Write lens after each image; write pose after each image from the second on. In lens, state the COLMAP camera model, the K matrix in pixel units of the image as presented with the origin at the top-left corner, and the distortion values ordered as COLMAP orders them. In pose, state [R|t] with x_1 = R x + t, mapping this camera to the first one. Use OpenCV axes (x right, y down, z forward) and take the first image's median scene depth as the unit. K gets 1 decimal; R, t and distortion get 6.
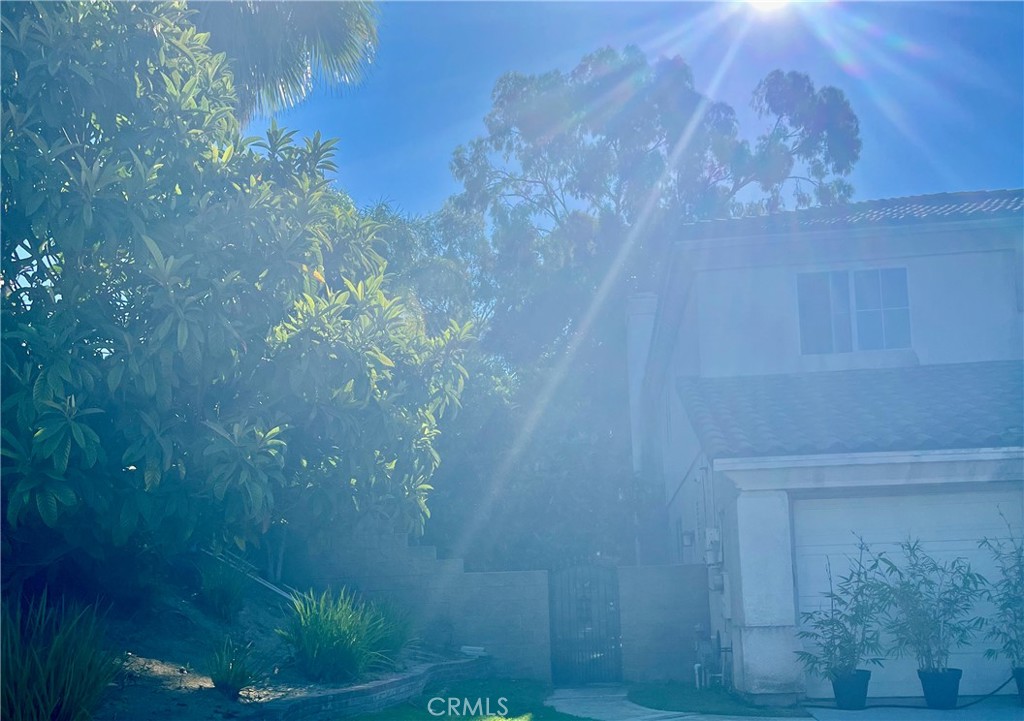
lens RADIAL K [[1012.8, 0, 512.0], [0, 1012.8, 360.5], [0, 0, 1]] dist [0.000241, -0.003812]
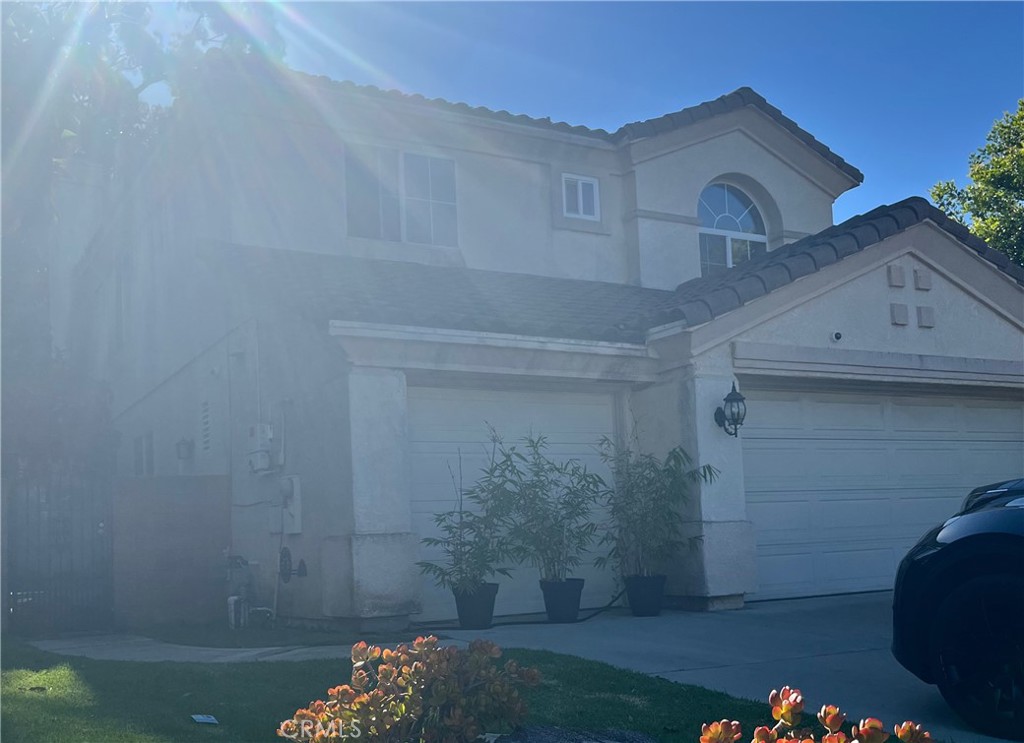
lens RADIAL K [[1075.2, 0, 512.0], [0, 1075.2, 371.5], [0, 0, 1]] dist [0.009591, -0.001329]
pose [[0.804761, 0.087468, 0.587120, -0.164109], [-0.113667, 0.993488, 0.007796, 0.114980], [-0.582615, -0.073010, 0.809462, 0.262886]]
